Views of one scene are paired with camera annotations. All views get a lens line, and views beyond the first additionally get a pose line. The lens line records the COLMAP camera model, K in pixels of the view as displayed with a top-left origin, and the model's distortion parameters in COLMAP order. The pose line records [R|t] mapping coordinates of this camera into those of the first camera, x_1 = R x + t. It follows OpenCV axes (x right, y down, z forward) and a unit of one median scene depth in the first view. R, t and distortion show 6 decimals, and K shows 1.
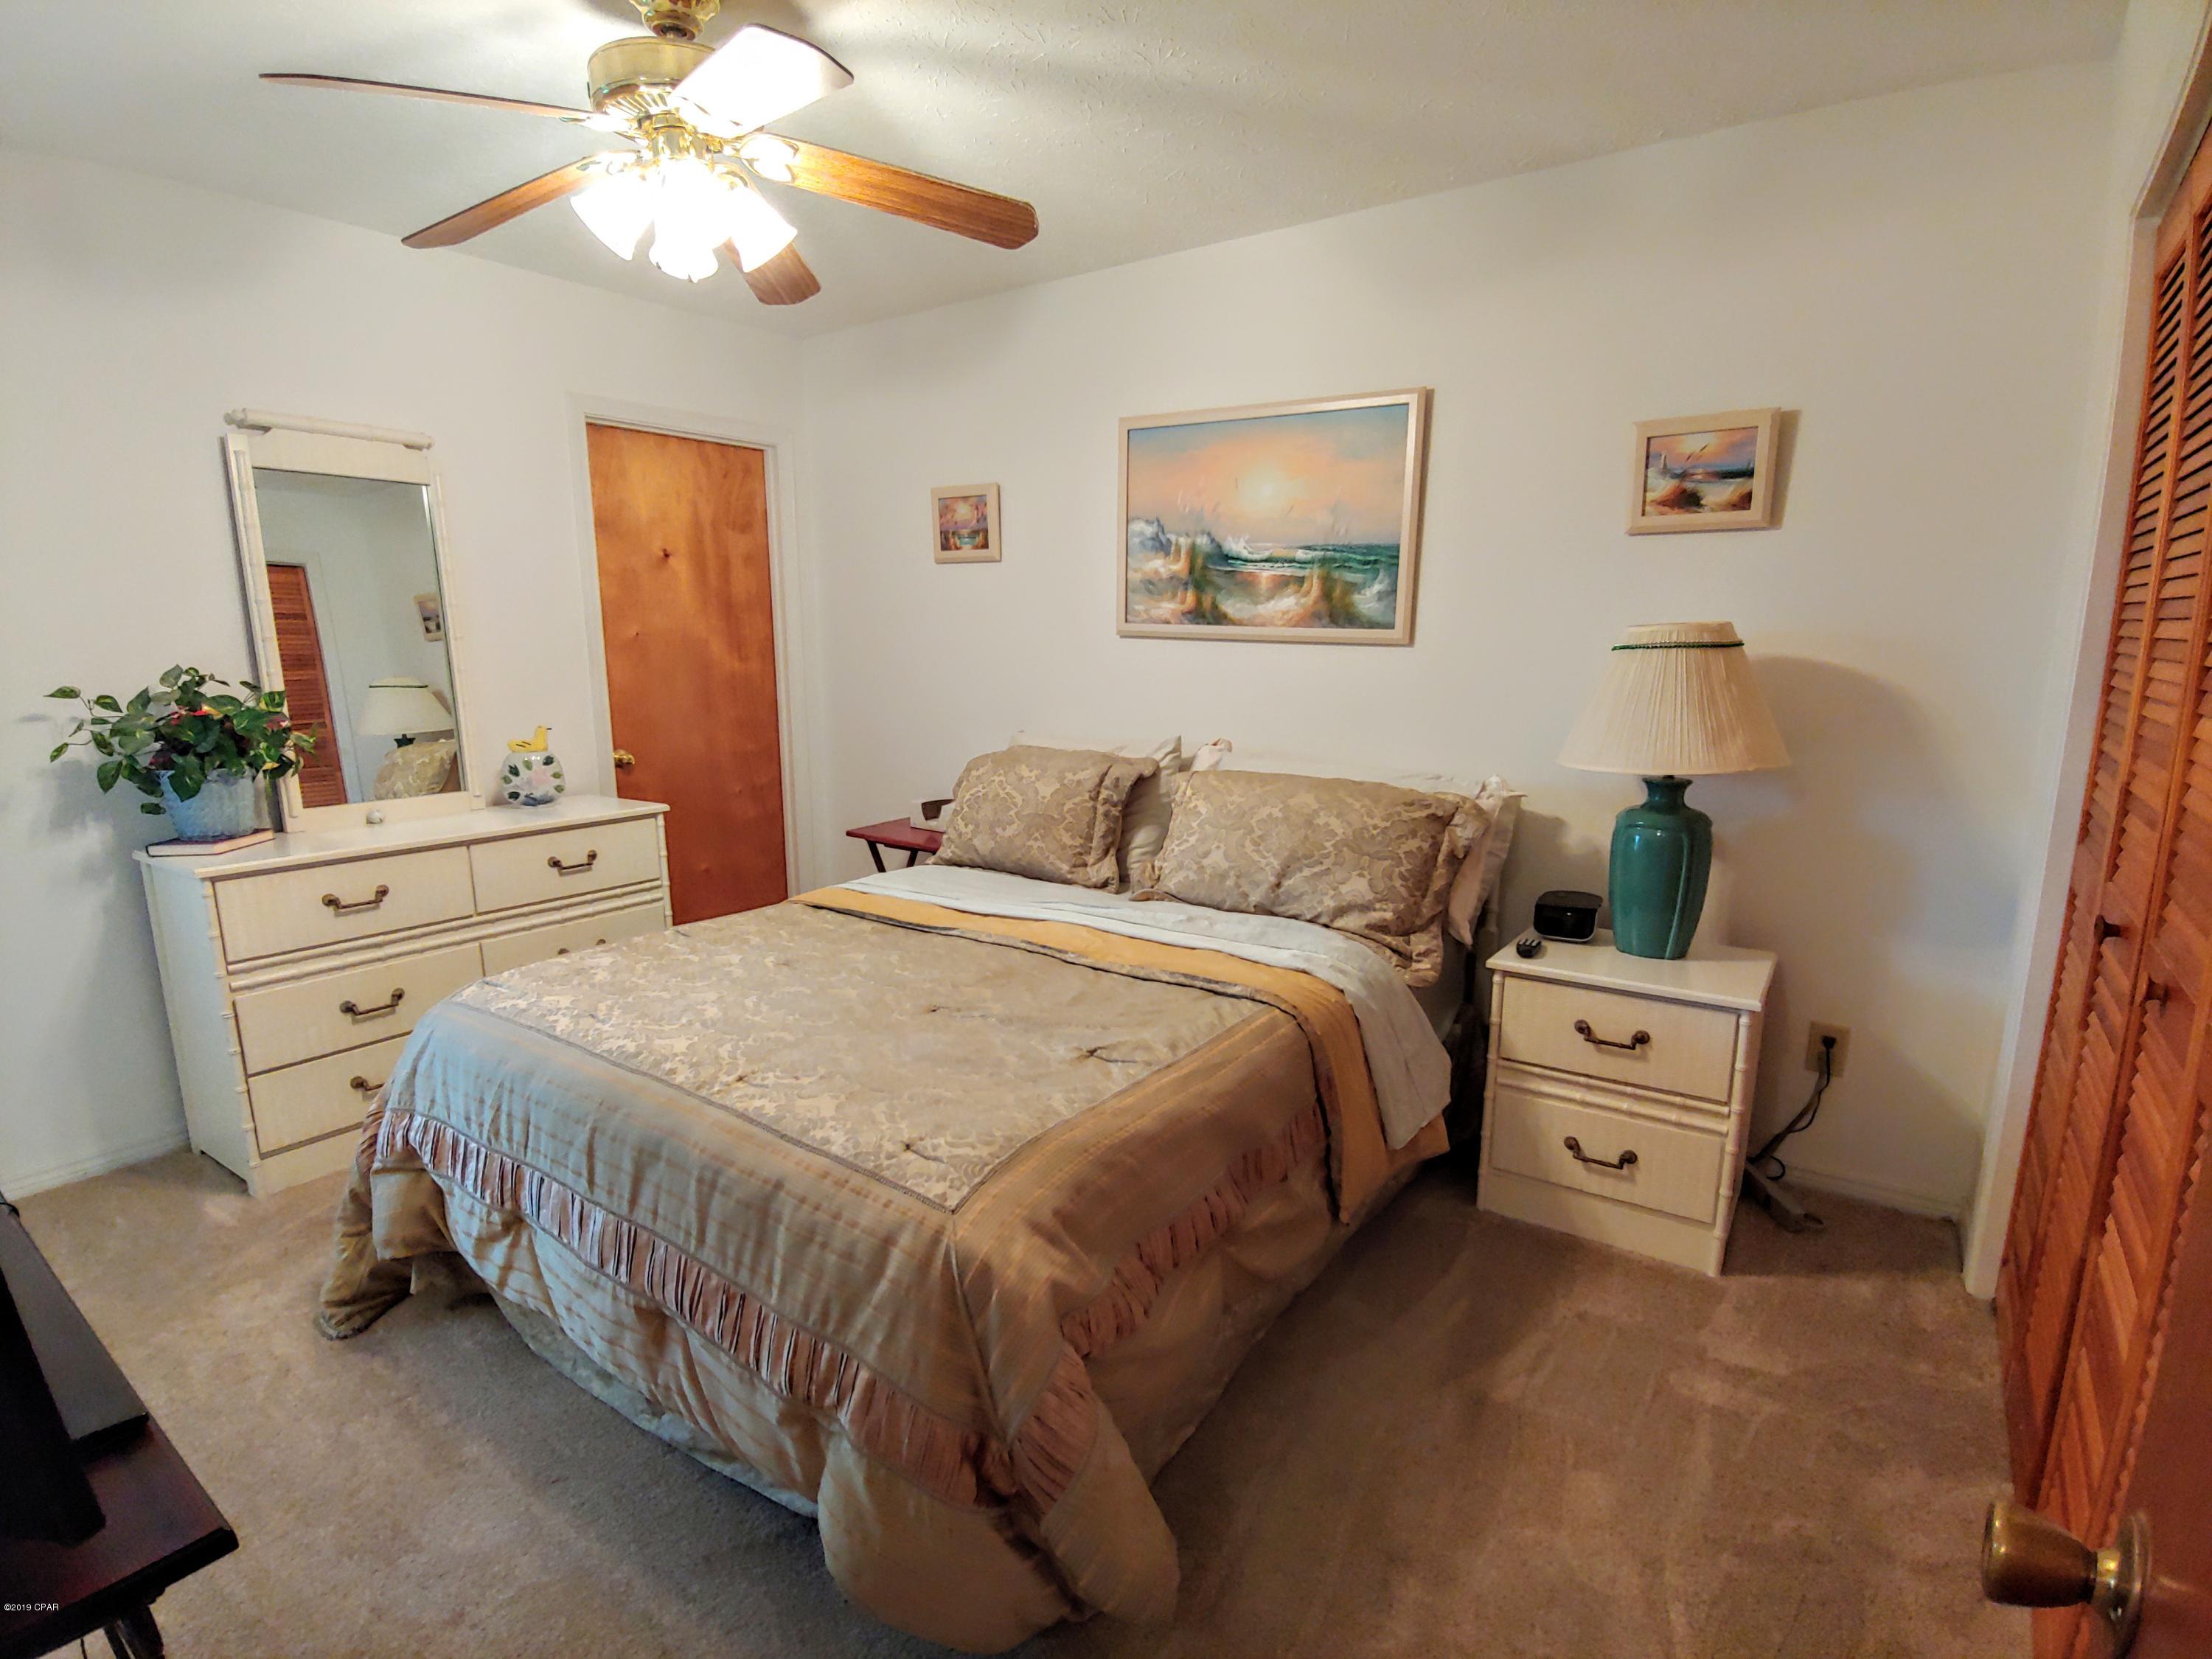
lens RADIAL K [[1107.0, 0, 1098.8], [0, 1107.0, 852.0], [0, 0, 1]] dist [-0.019132, -0.000171]
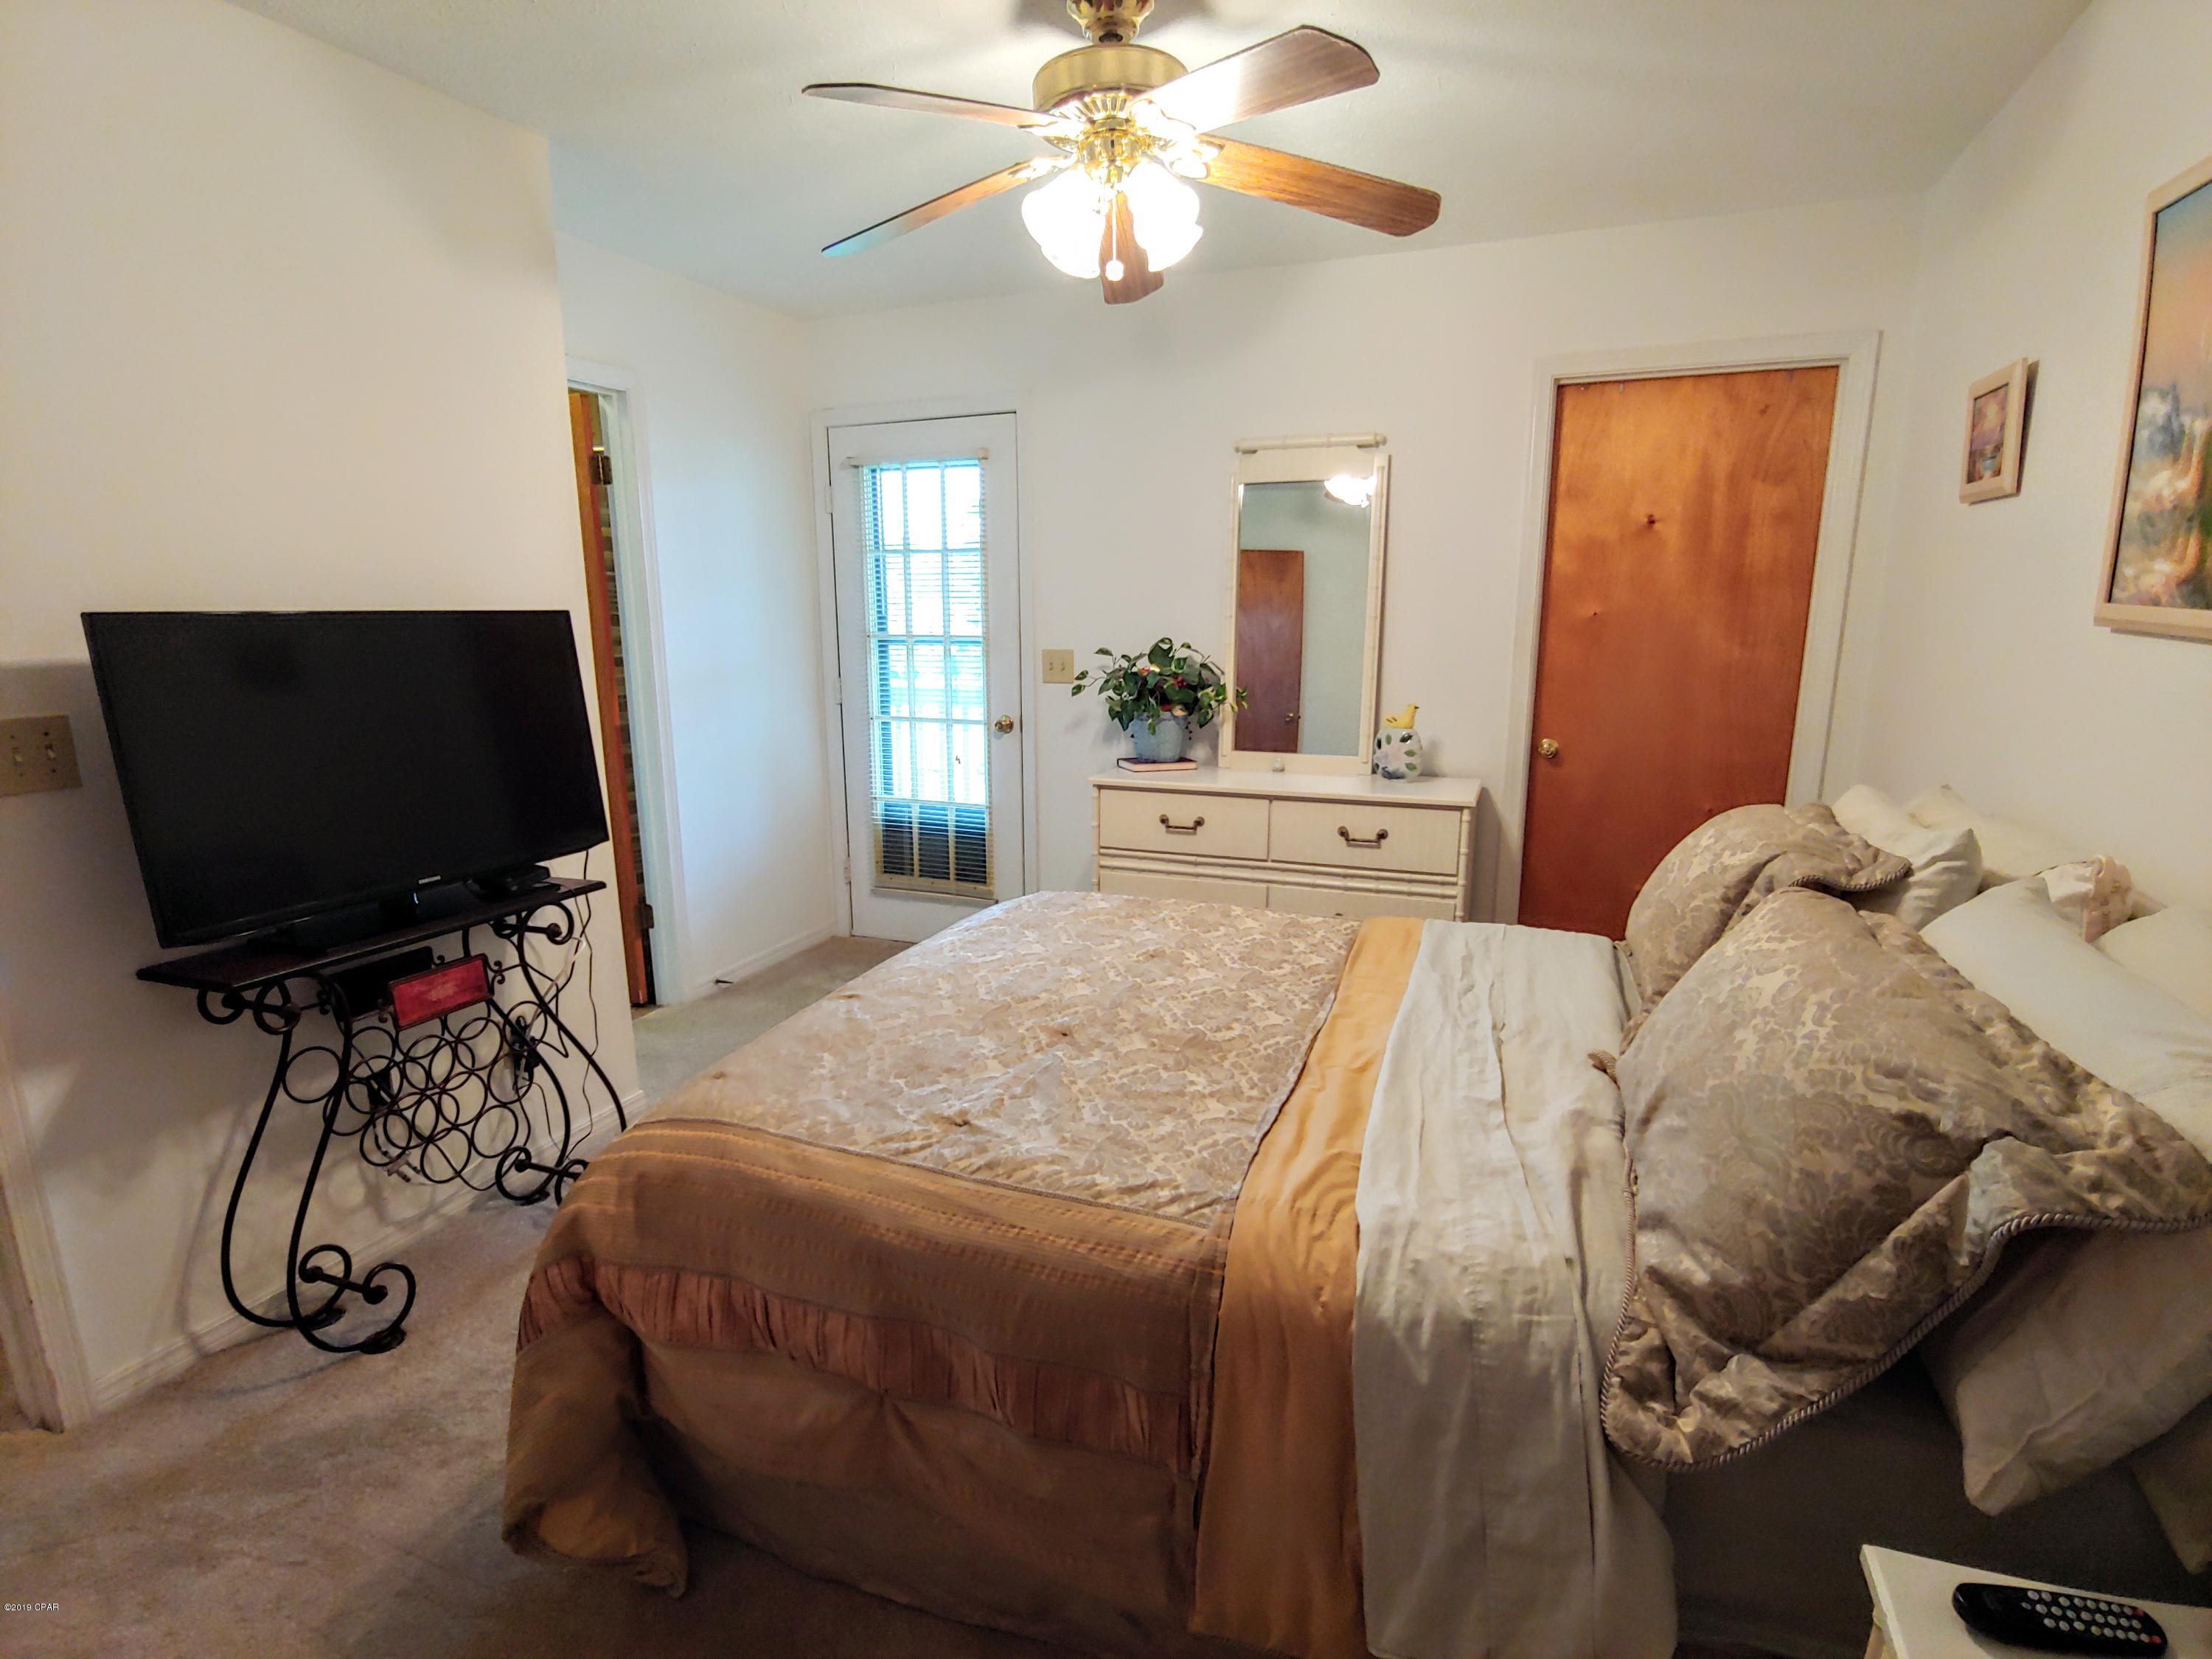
lens RADIAL K [[1107.0, 0, 1098.8], [0, 1107.0, 852.0], [0, 0, 1]] dist [-0.019132, -0.000171]
pose [[0.239059, 0.209729, -0.948085, 0.434543], [-0.181351, 0.968859, 0.168597, -0.102565], [0.953920, 0.131631, 0.269649, 0.466649]]
